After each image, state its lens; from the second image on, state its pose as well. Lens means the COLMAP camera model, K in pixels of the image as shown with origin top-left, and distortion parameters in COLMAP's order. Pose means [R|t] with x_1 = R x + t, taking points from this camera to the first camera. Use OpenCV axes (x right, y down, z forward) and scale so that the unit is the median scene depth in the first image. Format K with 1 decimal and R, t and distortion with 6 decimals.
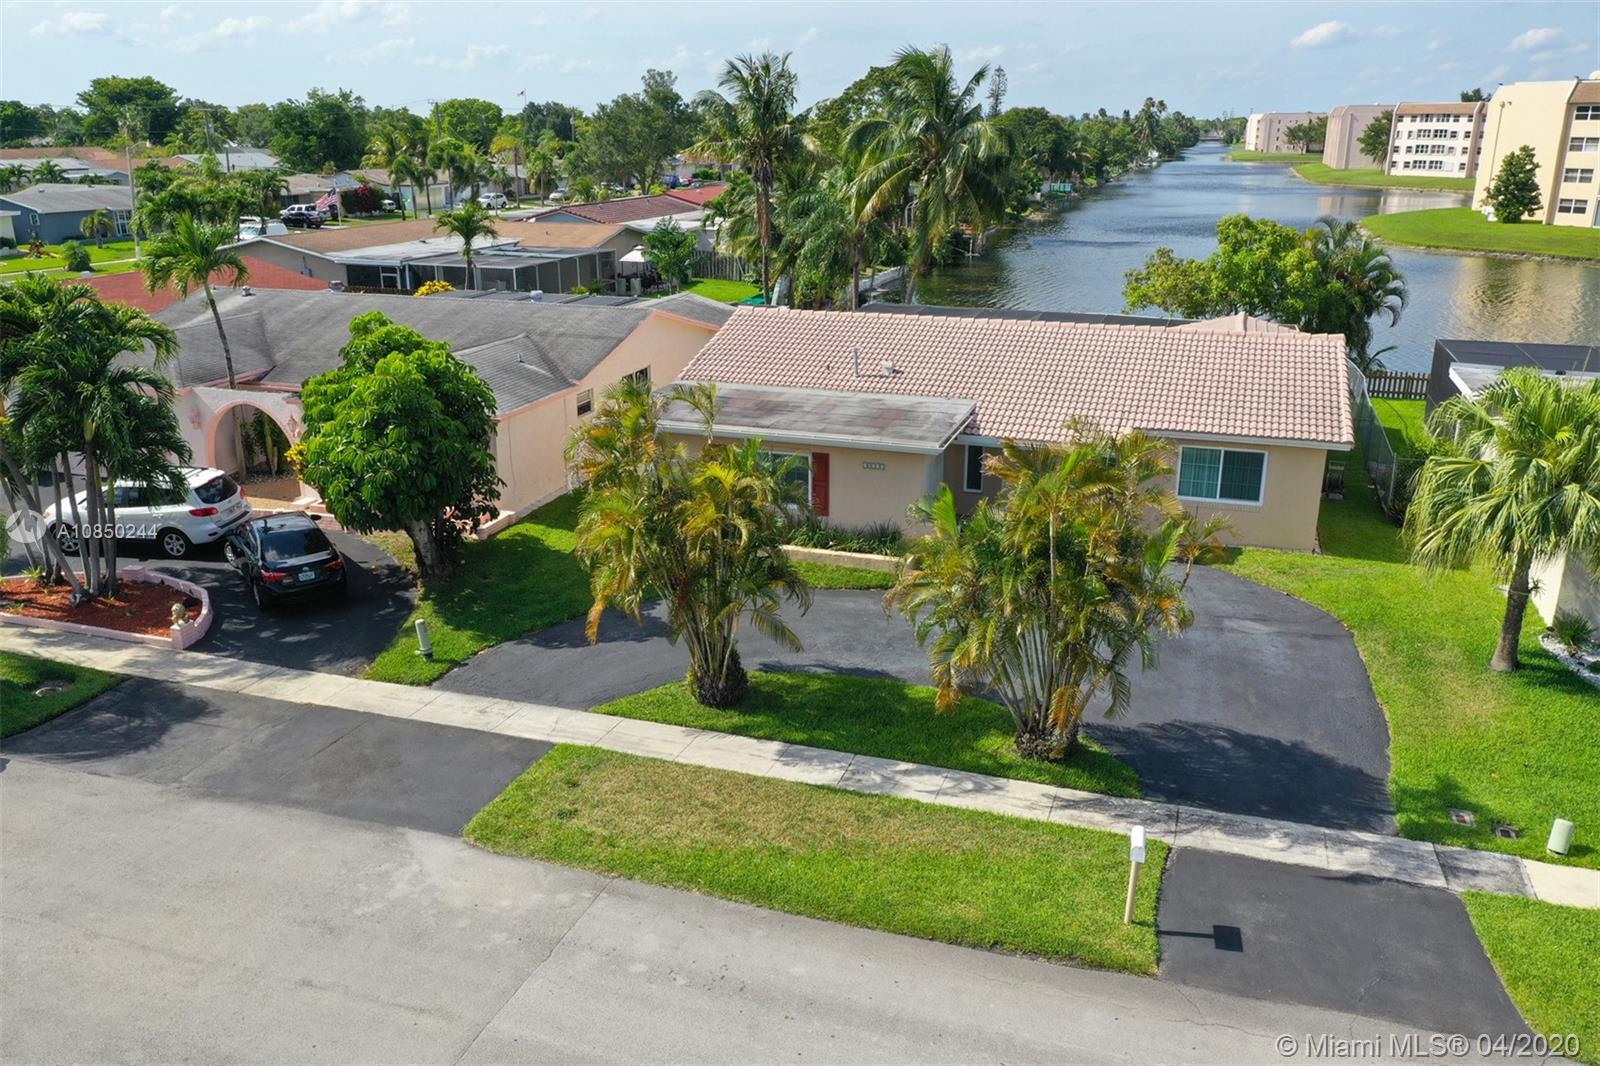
lens RADIAL K [[1271.6, 0, 806.5], [0, 1271.6, 530.6], [0, 0, 1]] dist [0.008796, 0.002927]
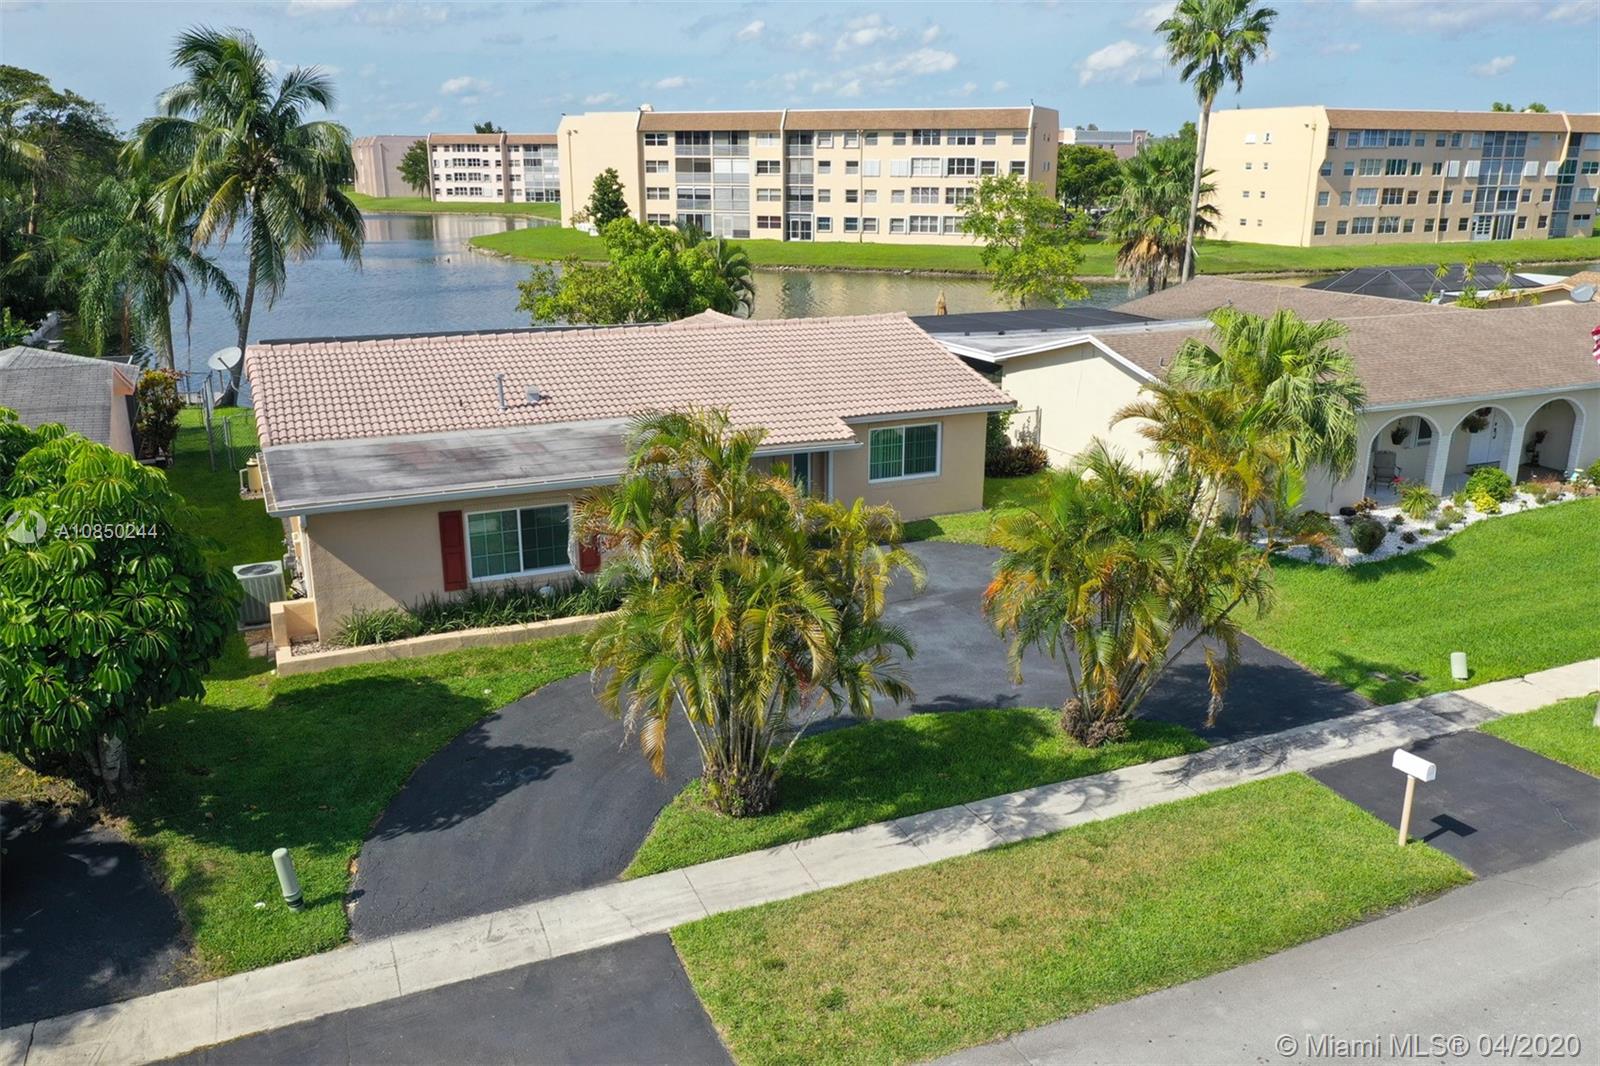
lens RADIAL K [[1271.6, 0, 806.5], [0, 1271.6, 530.6], [0, 0, 1]] dist [0.008796, 0.002927]
pose [[0.737180, -0.190101, 0.648404, -0.520376], [0.206146, 0.977133, 0.052108, -0.066636], [-0.643483, 0.095253, 0.759511, 0.365972]]
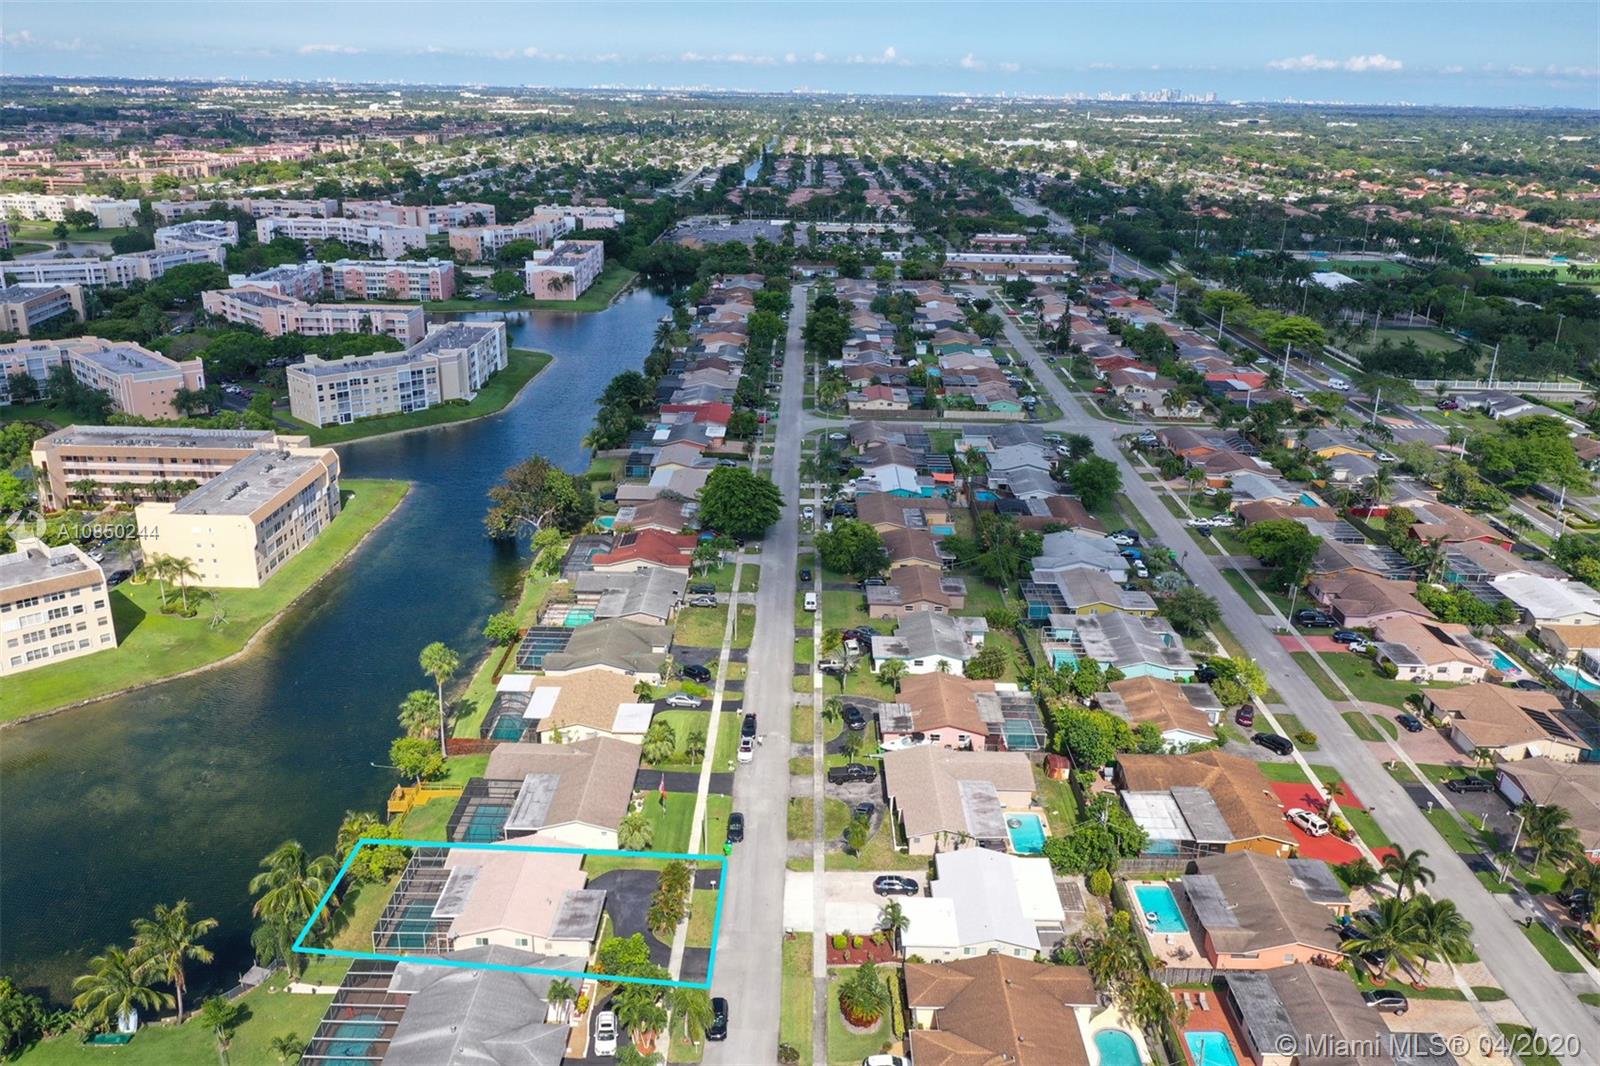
lens RADIAL K [[1271.6, 0, 806.5], [0, 1271.6, 530.6], [0, 0, 1]] dist [0.008796, 0.002927]
pose [[-0.297598, -0.323484, 0.898217, -4.942460], [0.272952, 0.872742, 0.404744, -3.672388], [-0.914840, 0.365621, -0.171430, 0.697632]]
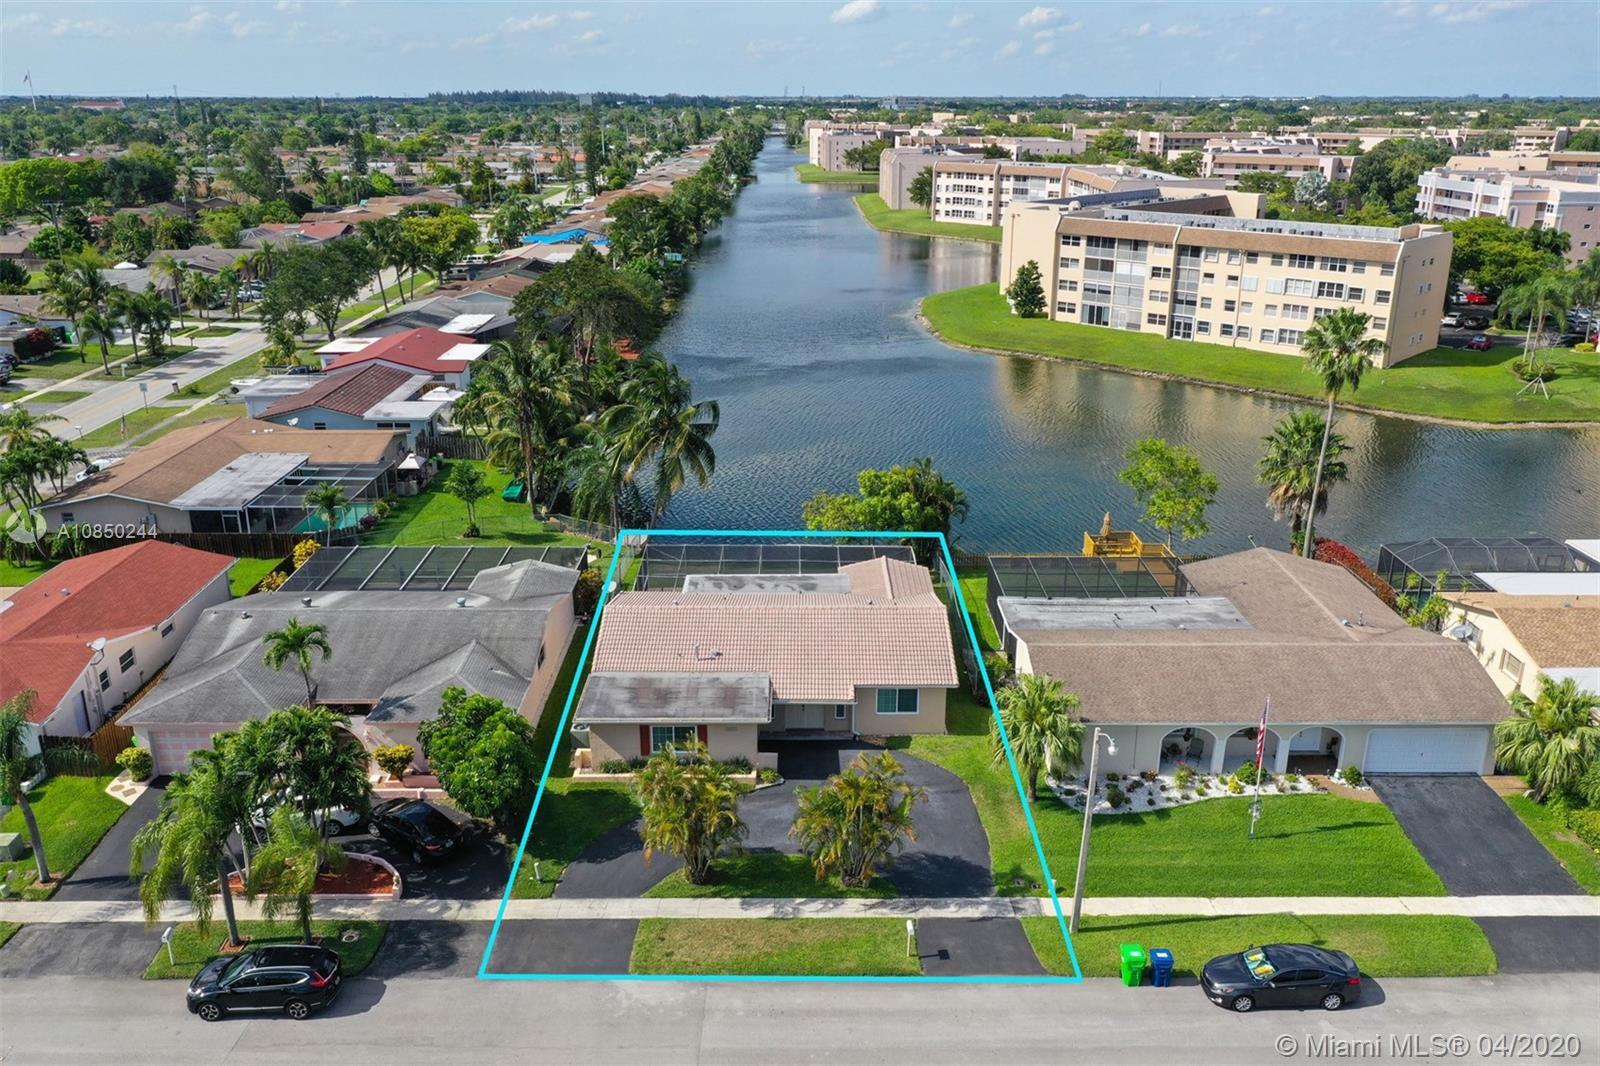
lens RADIAL K [[1271.6, 0, 806.5], [0, 1271.6, 530.6], [0, 0, 1]] dist [0.008796, 0.002927]
pose [[0.948013, -0.103783, 0.300832, -0.475056], [0.097167, 0.994583, 0.036915, -0.502763], [-0.303034, -0.005765, 0.952962, -1.057958]]
